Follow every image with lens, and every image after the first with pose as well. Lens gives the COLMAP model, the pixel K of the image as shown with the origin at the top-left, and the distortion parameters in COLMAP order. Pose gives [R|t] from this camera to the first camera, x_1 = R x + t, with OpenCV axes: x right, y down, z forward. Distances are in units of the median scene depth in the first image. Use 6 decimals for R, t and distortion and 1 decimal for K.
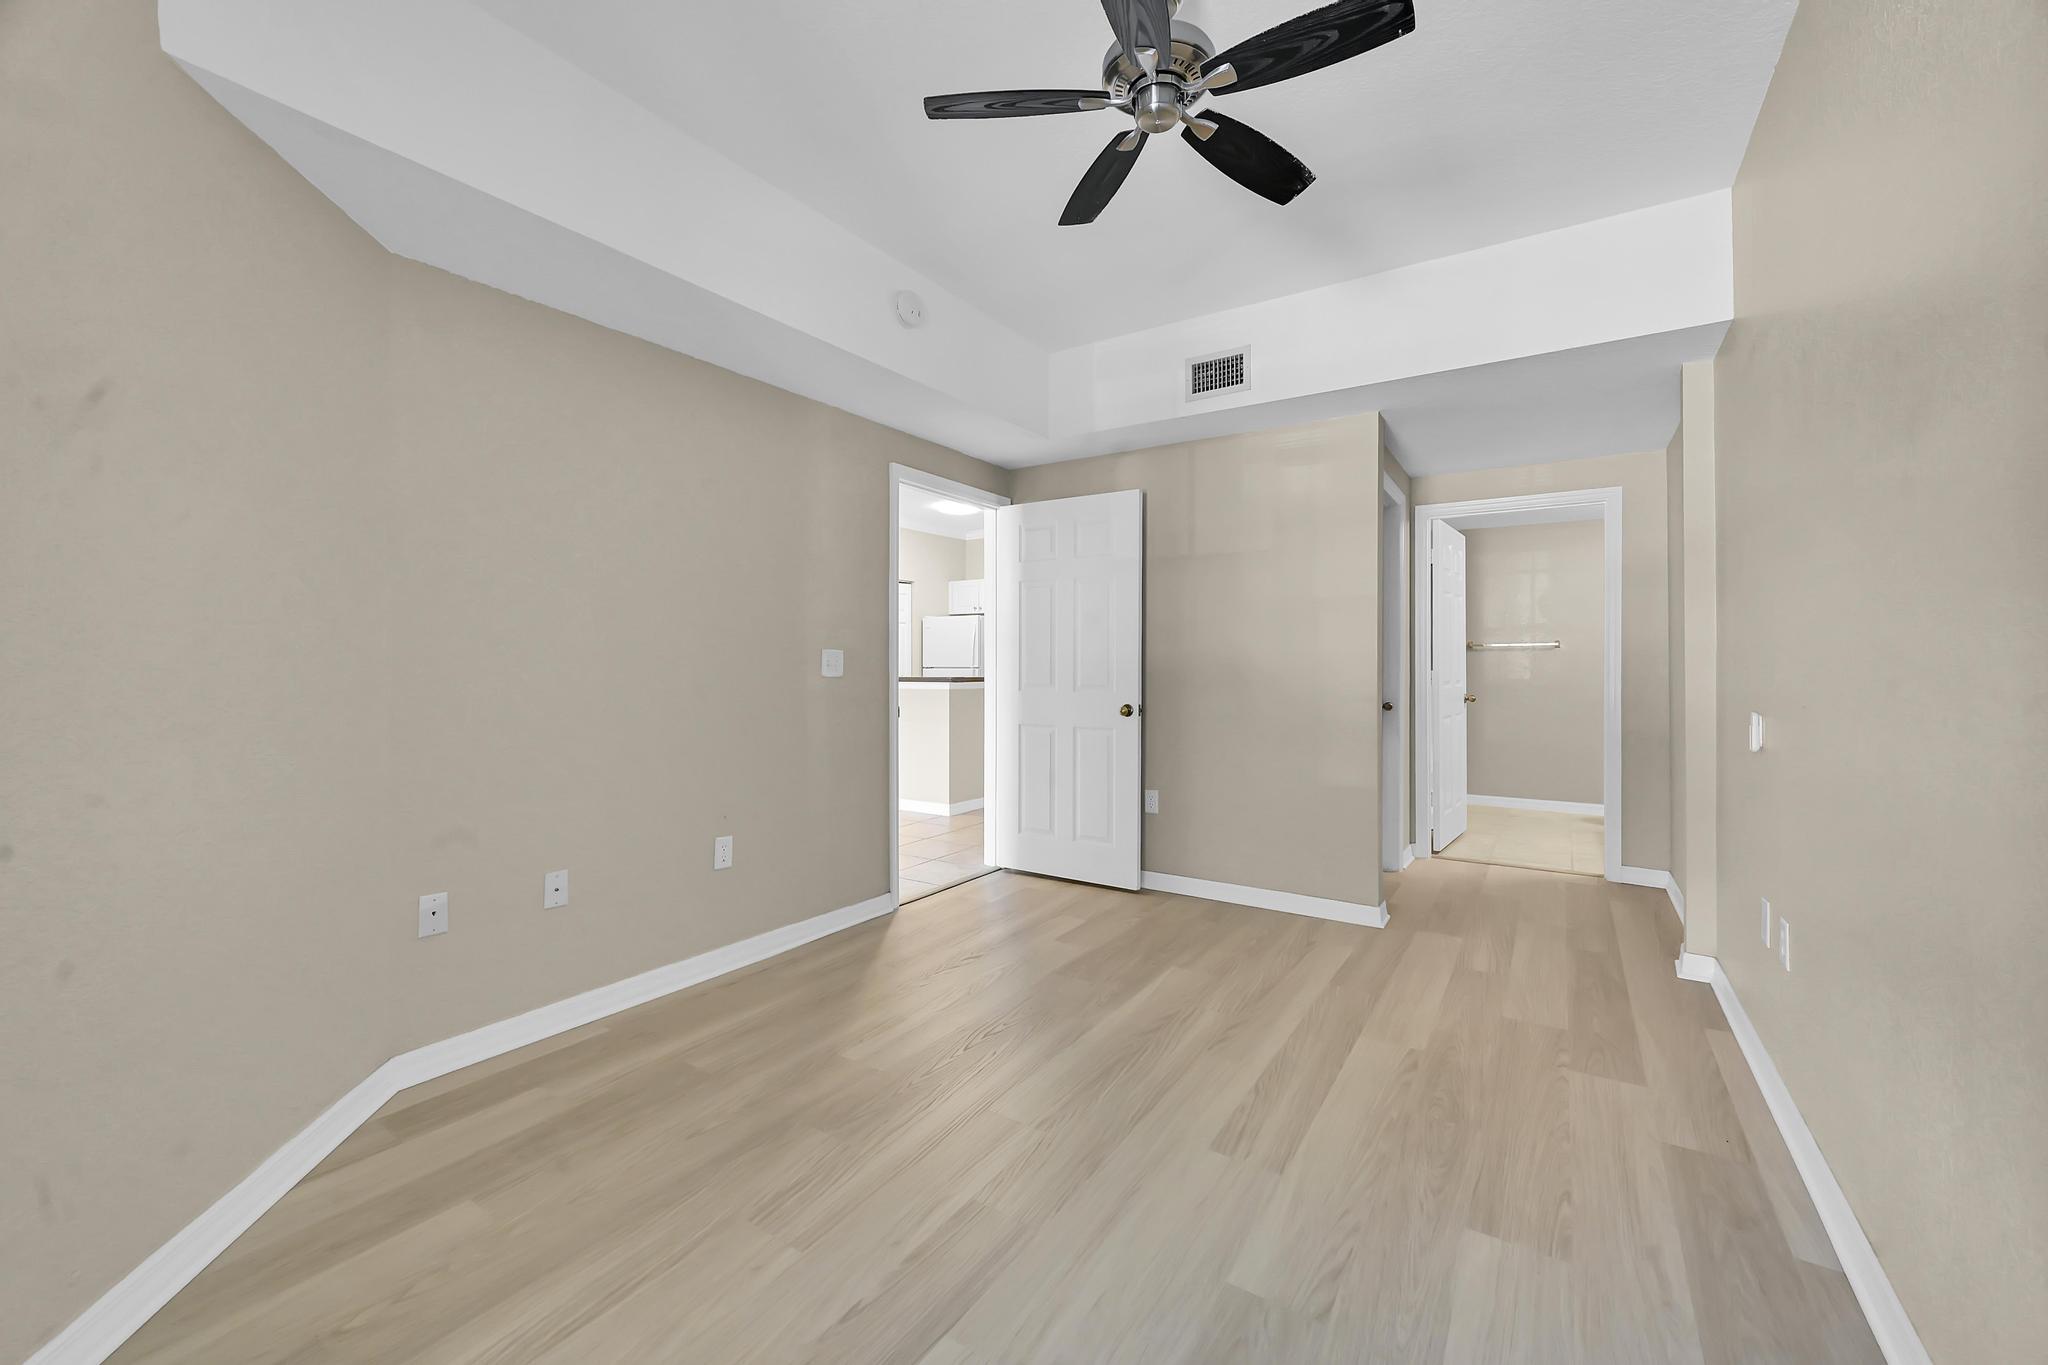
lens RADIAL K [[812.4, 0, 1023.3], [0, 812.4, 668.8], [0, 0, 1]] dist [0.000139, 0.000025]
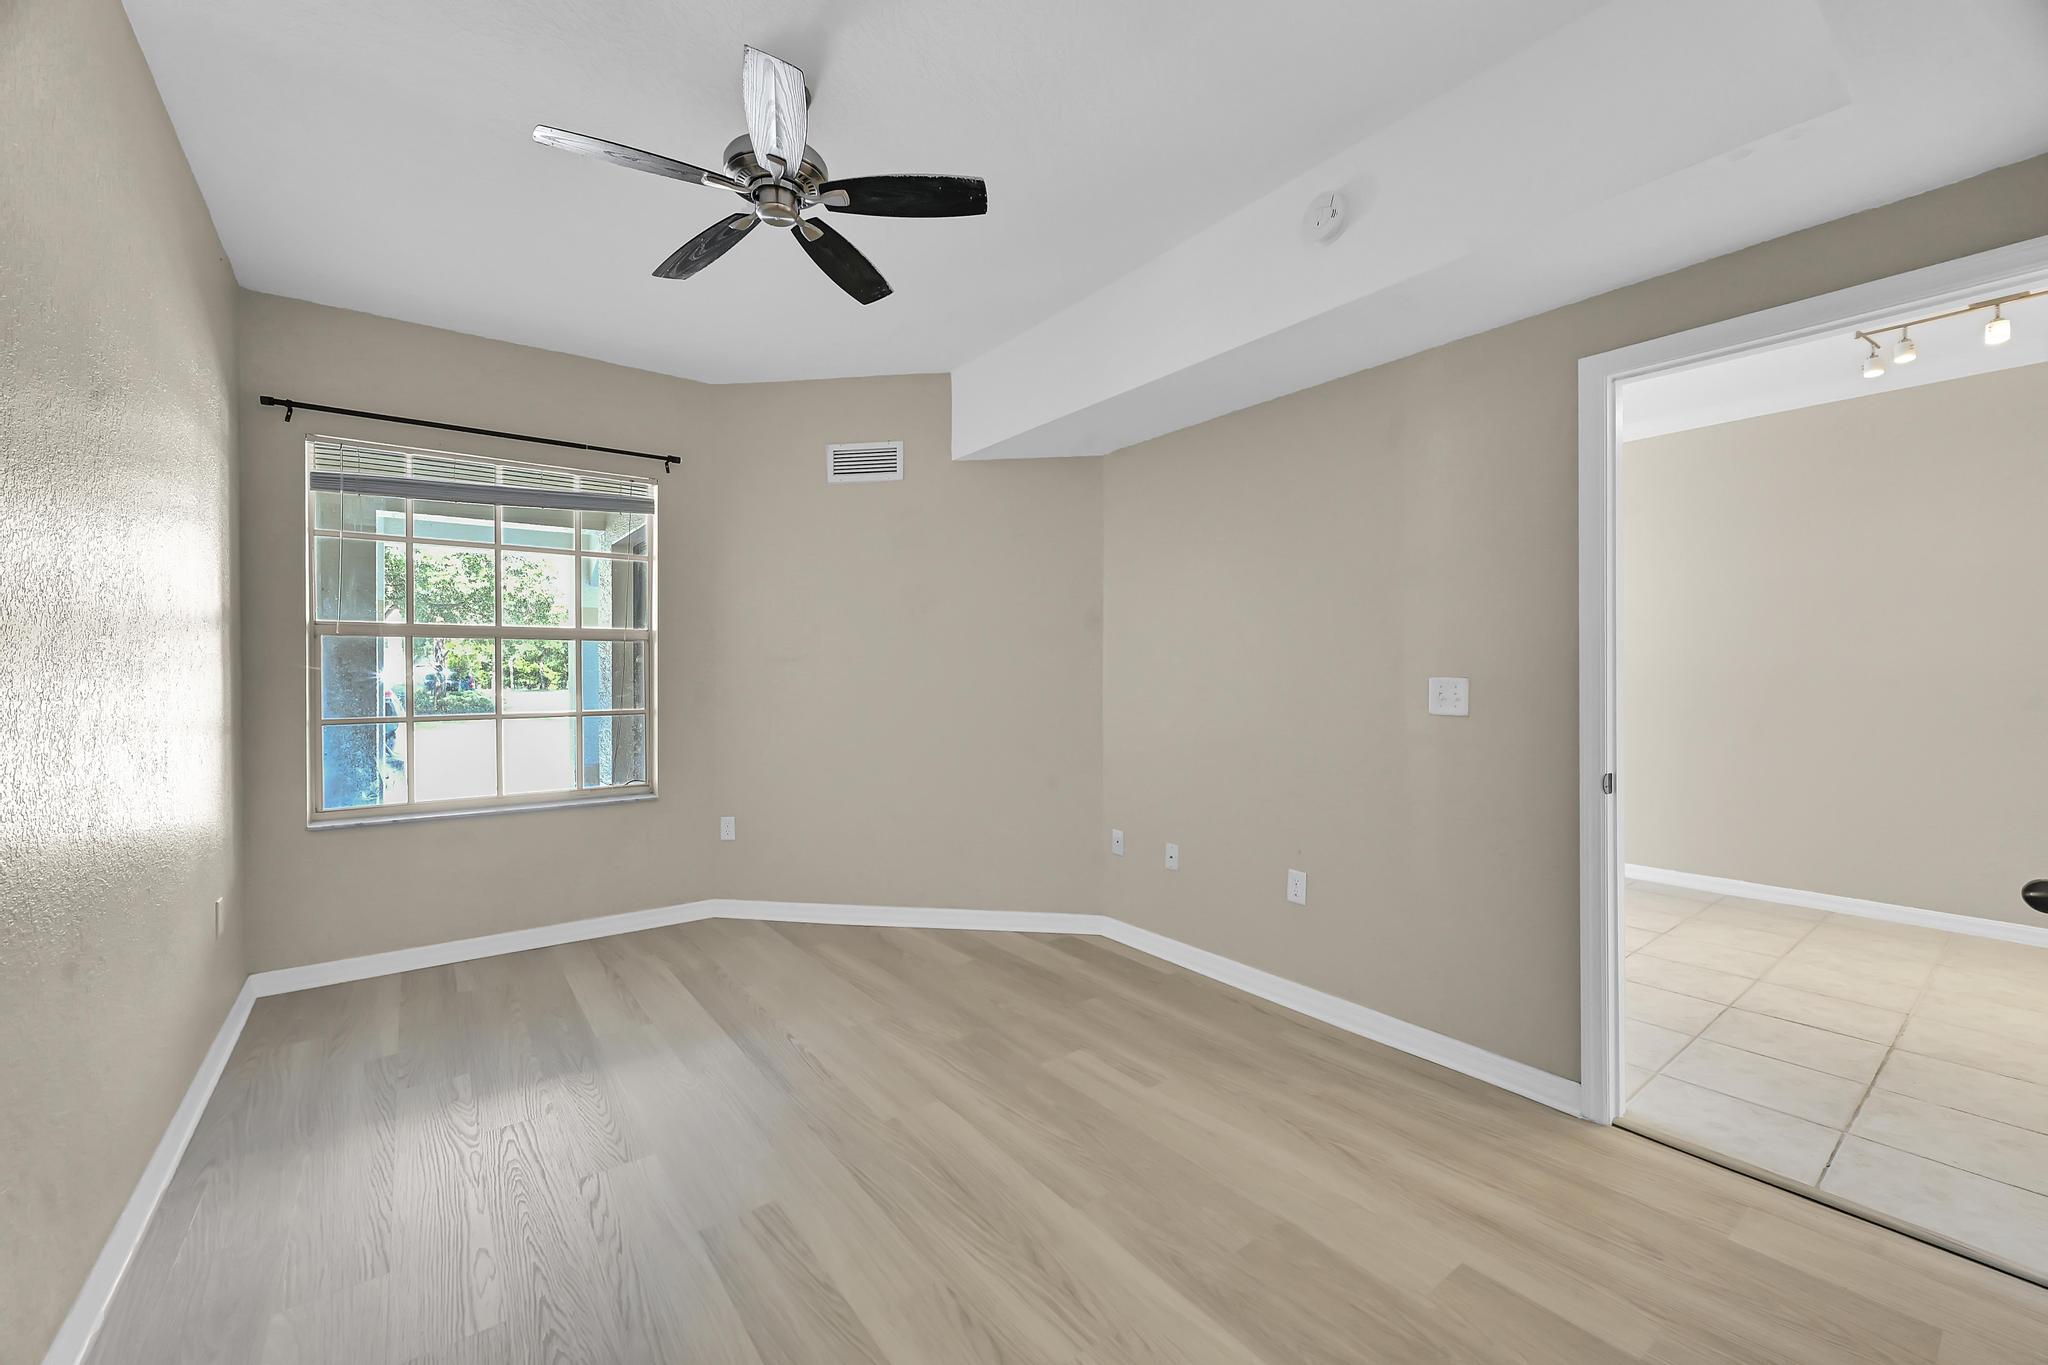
lens RADIAL K [[812.4, 0, 1023.3], [0, 812.4, 668.8], [0, 0, 1]] dist [0.000139, 0.000025]
pose [[-0.334093, -0.005476, -0.942524, 0.867523], [-0.000036, 0.999983, -0.005797, -0.040538], [0.942540, -0.001903, -0.334087, 1.321318]]
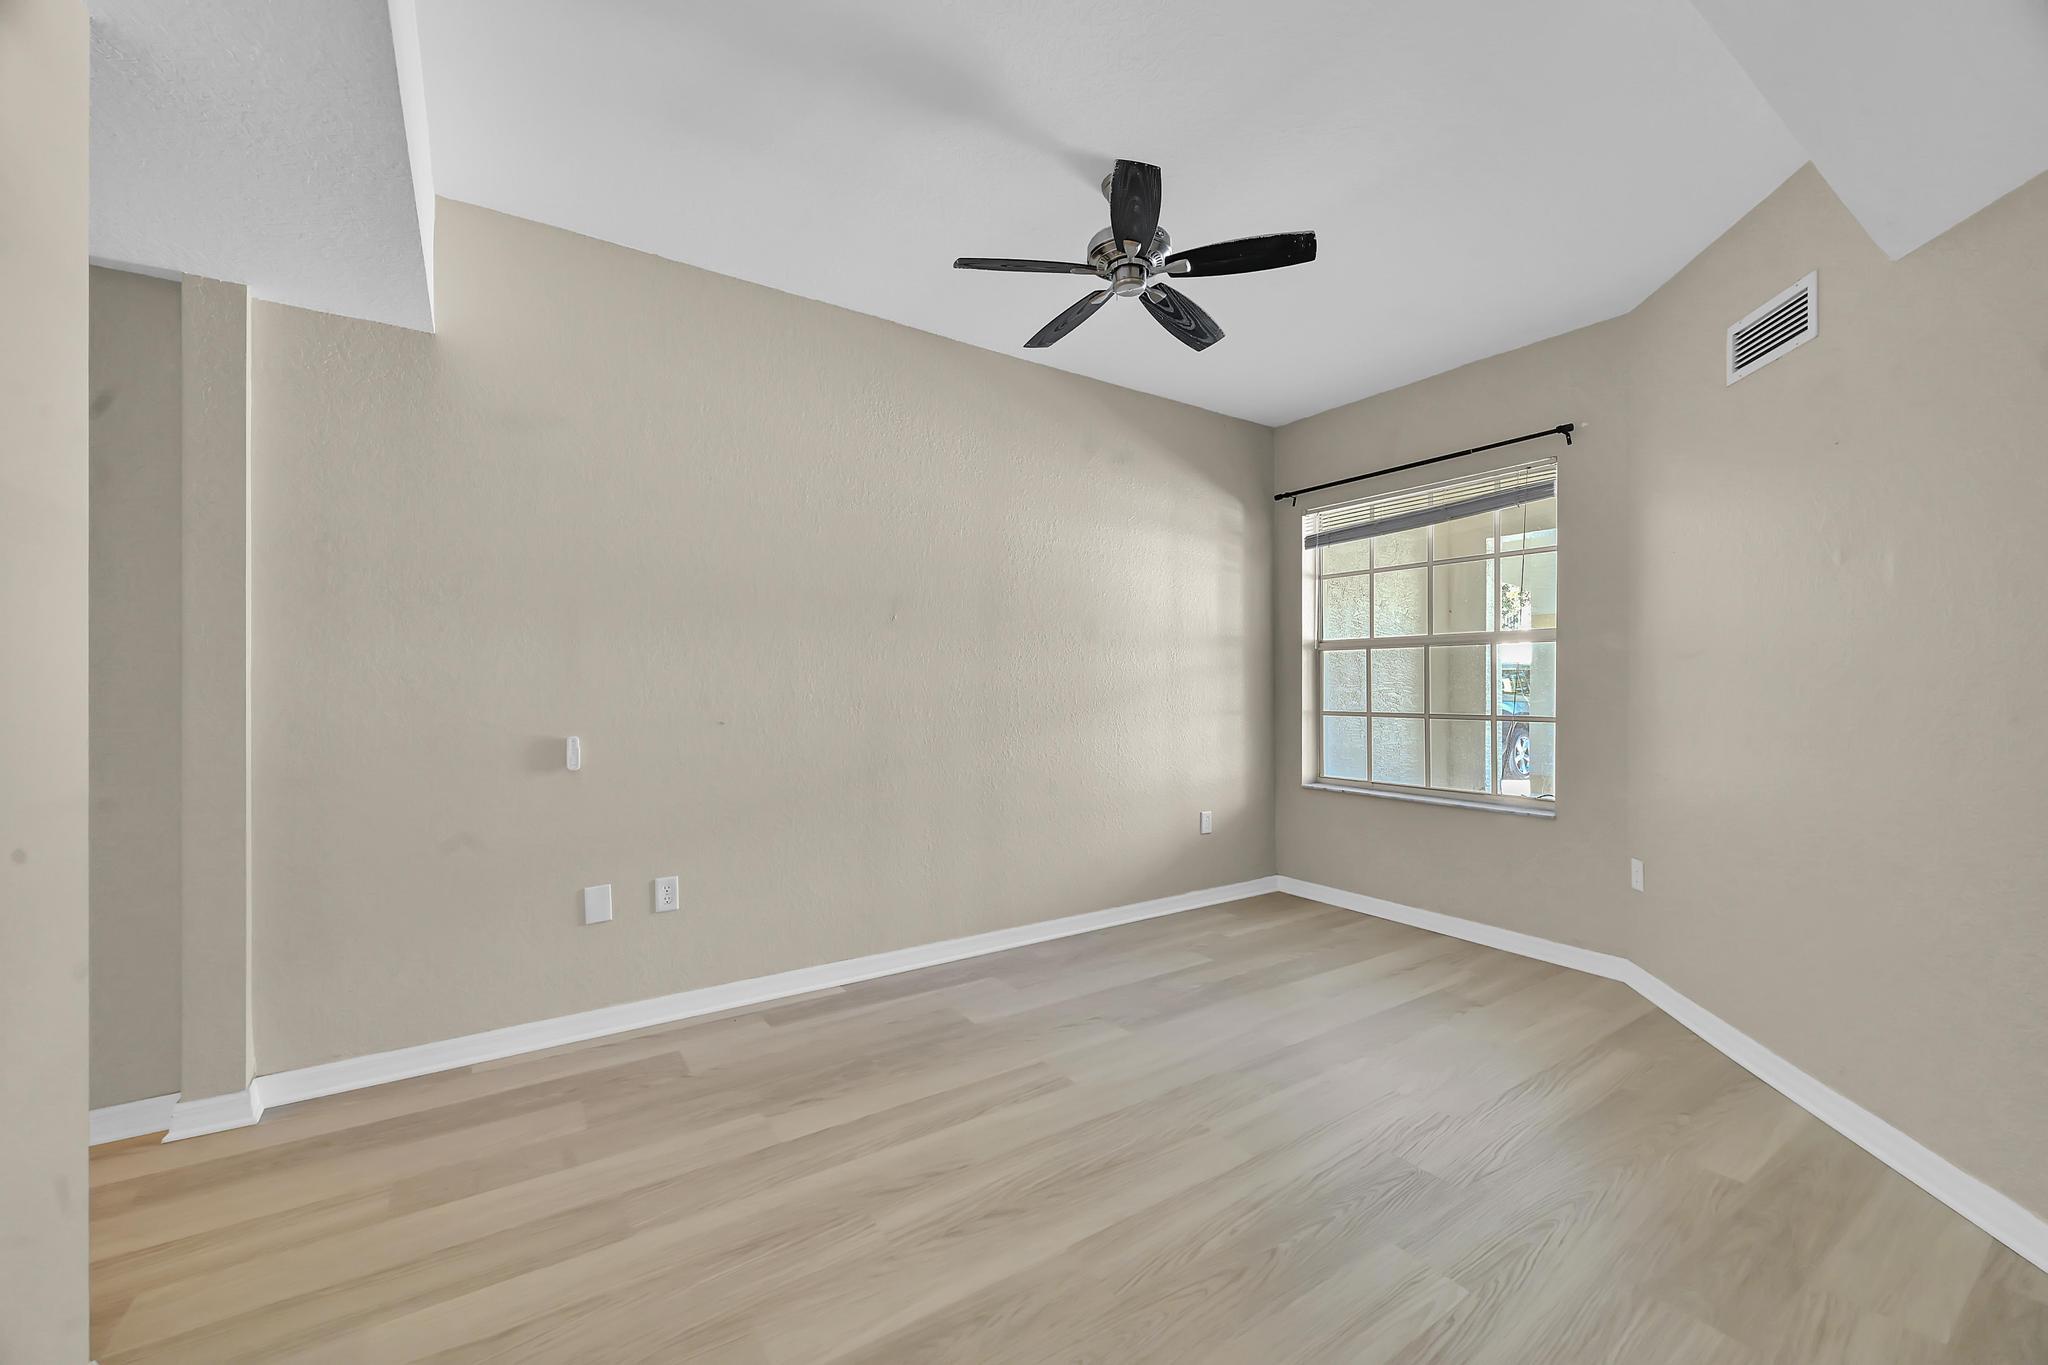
lens RADIAL K [[808.0, 0, 1020.0], [0, 808.0, 686.8], [0, 0, 1]] dist [0.003853, 0.000098]
pose [[-0.921860, -0.005738, 0.387482, -0.142041], [-0.004277, 0.999980, 0.004632, -0.024505], [-0.387501, 0.002613, -0.921866, 1.790503]]
